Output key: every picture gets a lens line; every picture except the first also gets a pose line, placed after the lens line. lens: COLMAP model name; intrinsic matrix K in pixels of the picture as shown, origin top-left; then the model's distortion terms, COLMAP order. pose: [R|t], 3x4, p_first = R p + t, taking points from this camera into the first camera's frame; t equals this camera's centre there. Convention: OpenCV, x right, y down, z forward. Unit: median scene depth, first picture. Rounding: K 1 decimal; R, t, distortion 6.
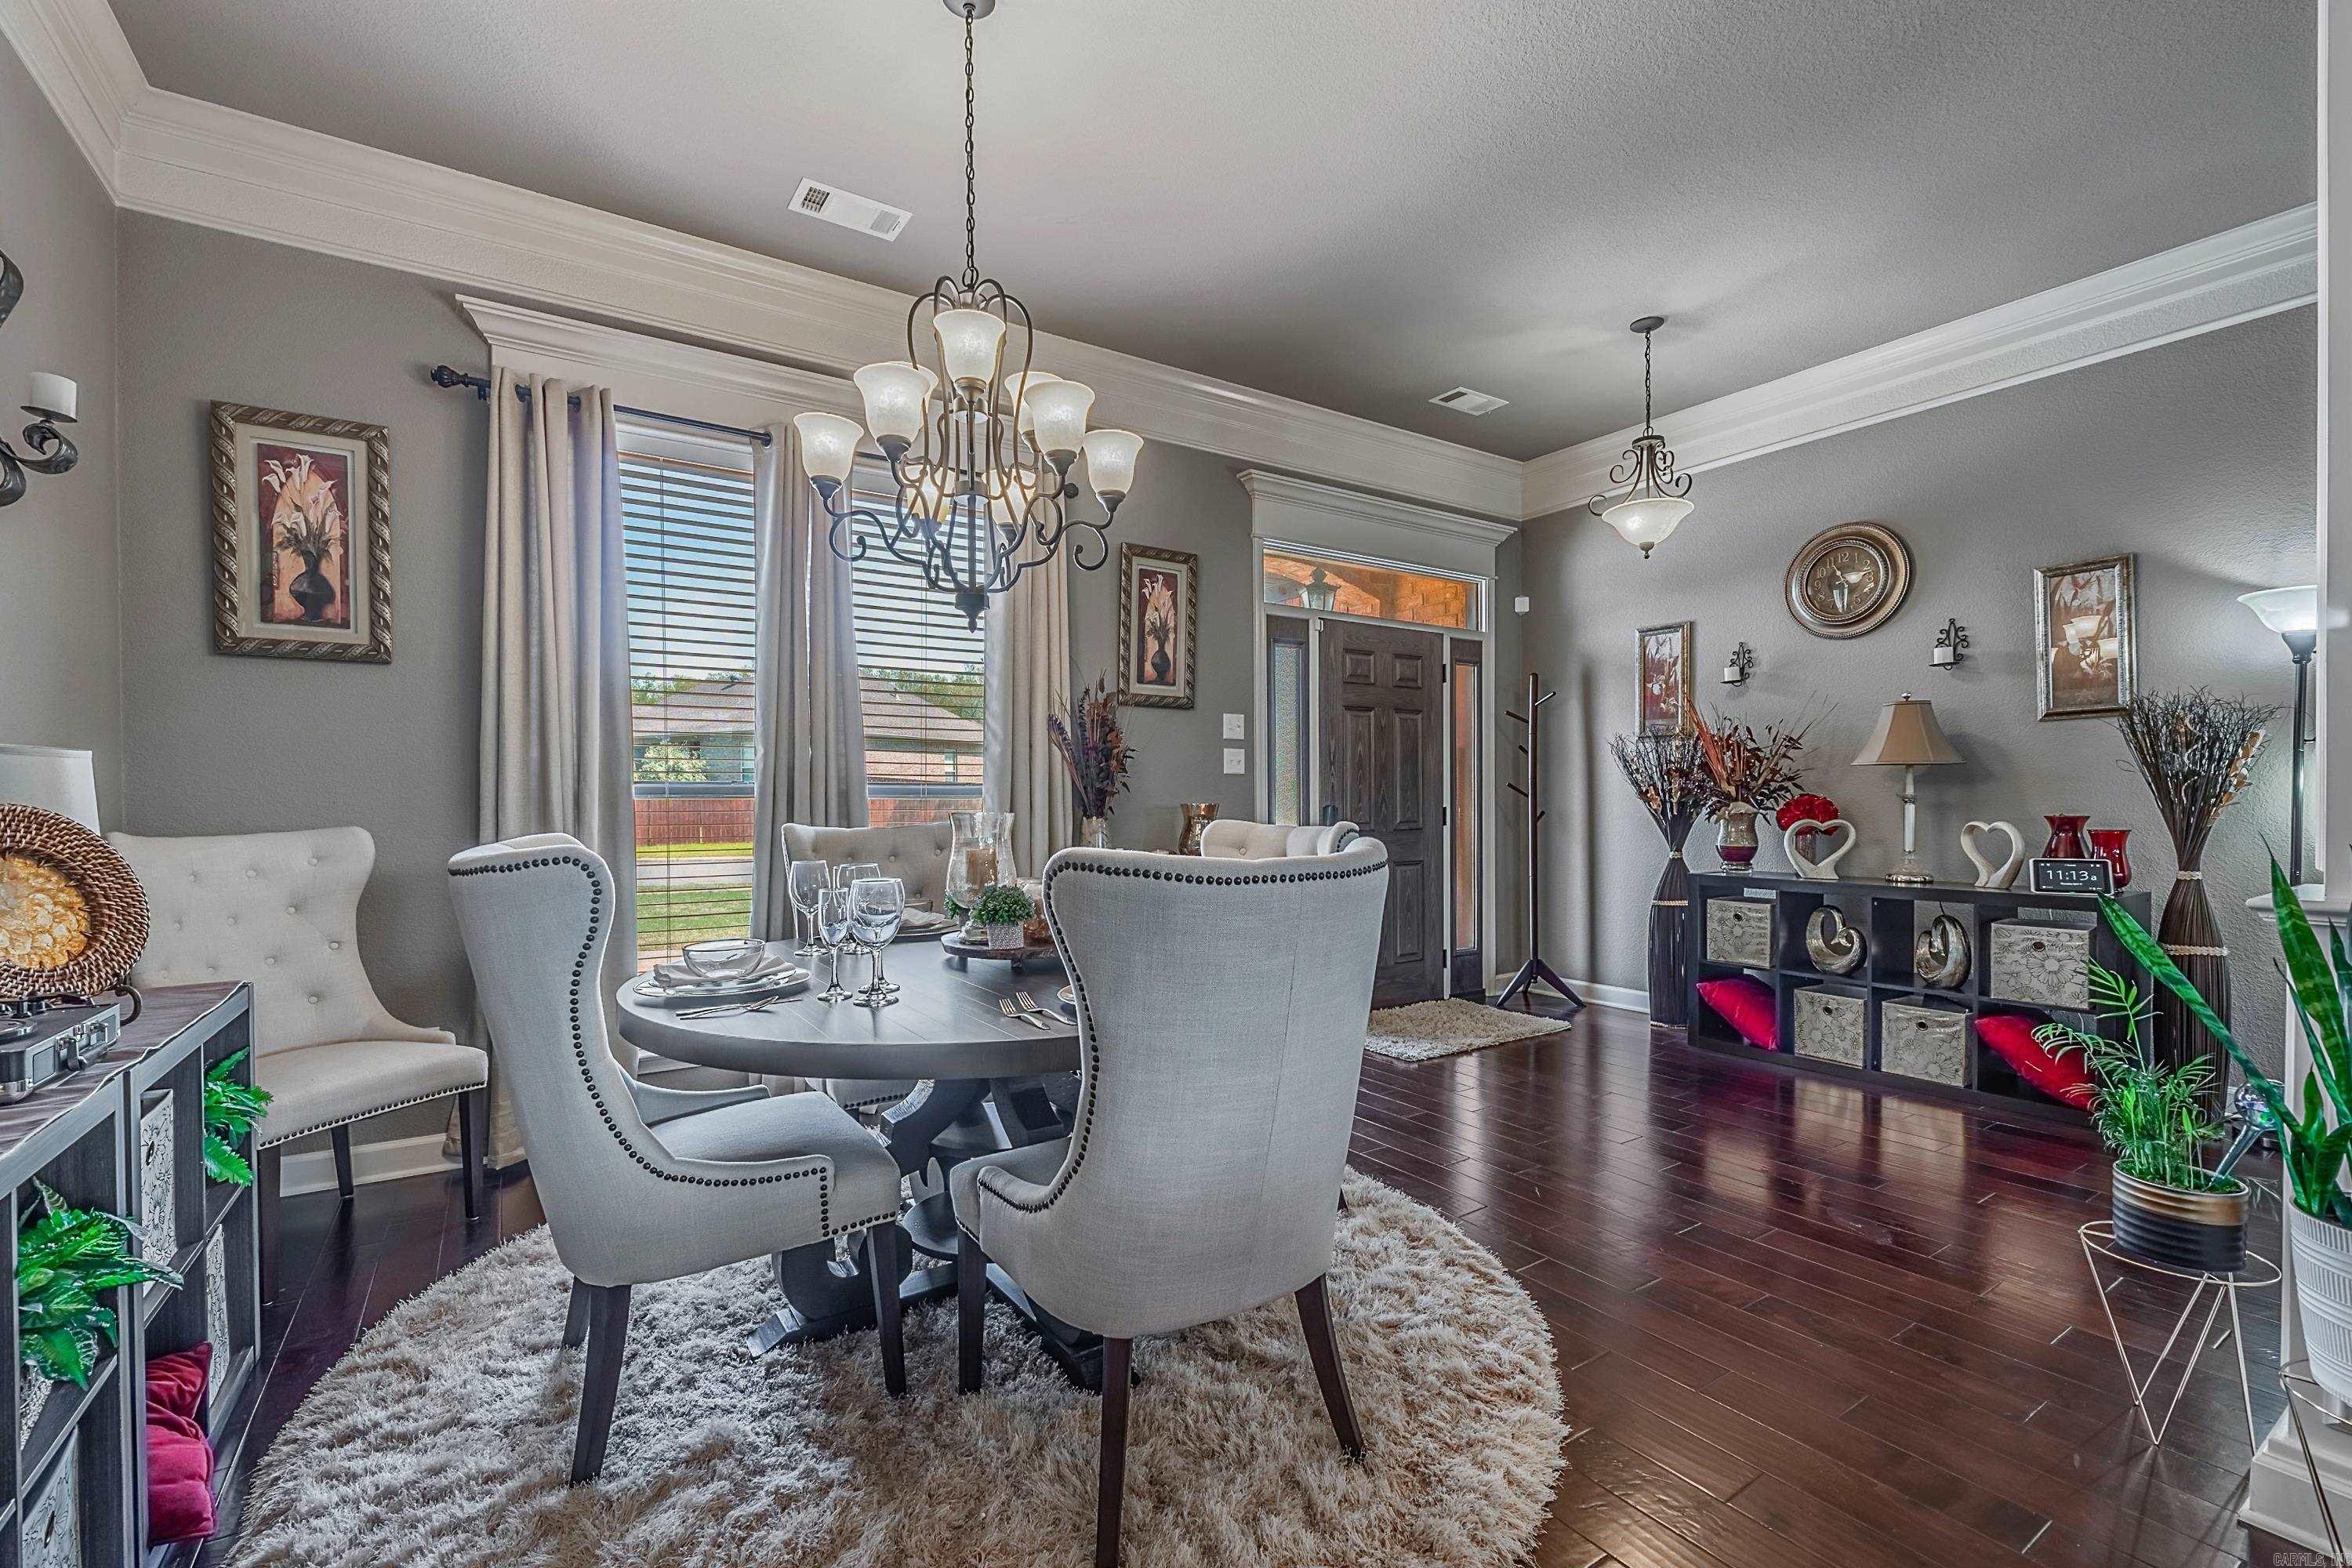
lens RADIAL K [[1000.0, 0, 1168.1], [0, 1000.0, 805.9], [0, 0, 1]] dist [-0.003757, -0.002072]
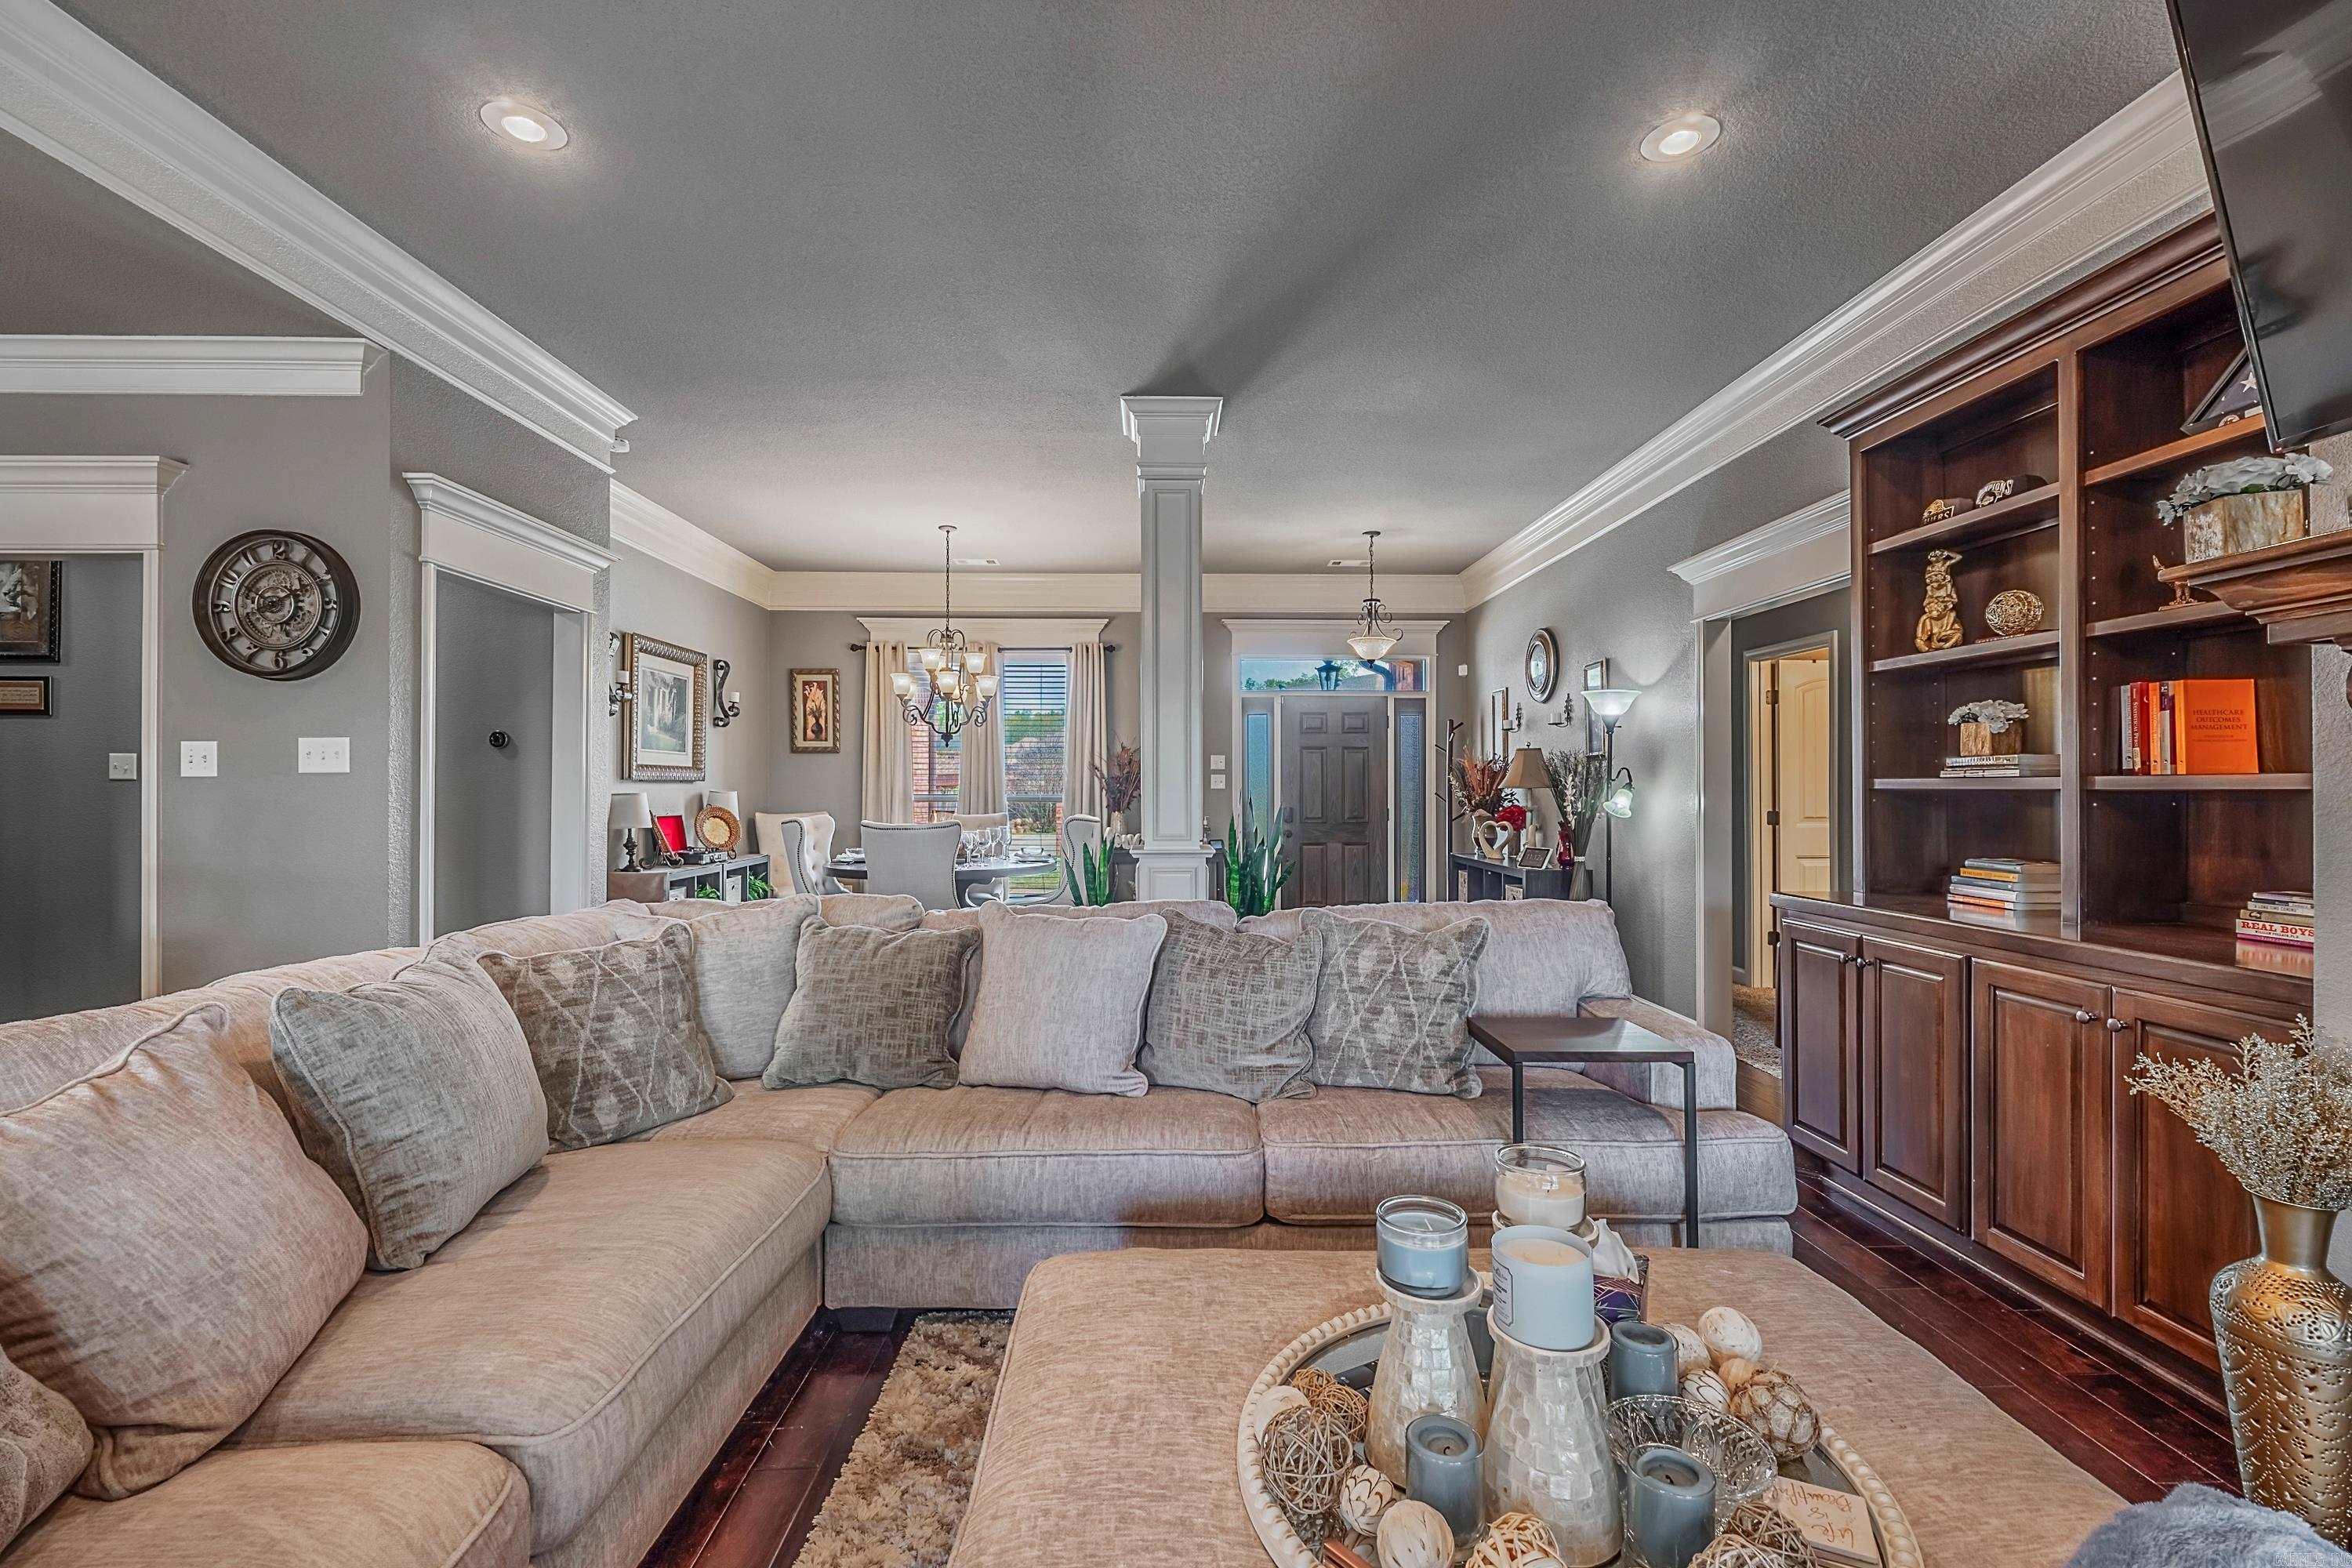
lens RADIAL K [[1000.0, 0, 1173.2], [0, 1000.0, 778.7], [0, 0, 1]] dist [-0.003757, -0.002072]
pose [[0.845004, 0.000287, -0.534760, 1.018466], [-0.007635, 0.999904, -0.011528, -0.032156], [0.534706, 0.013824, 0.844925, -0.579544]]
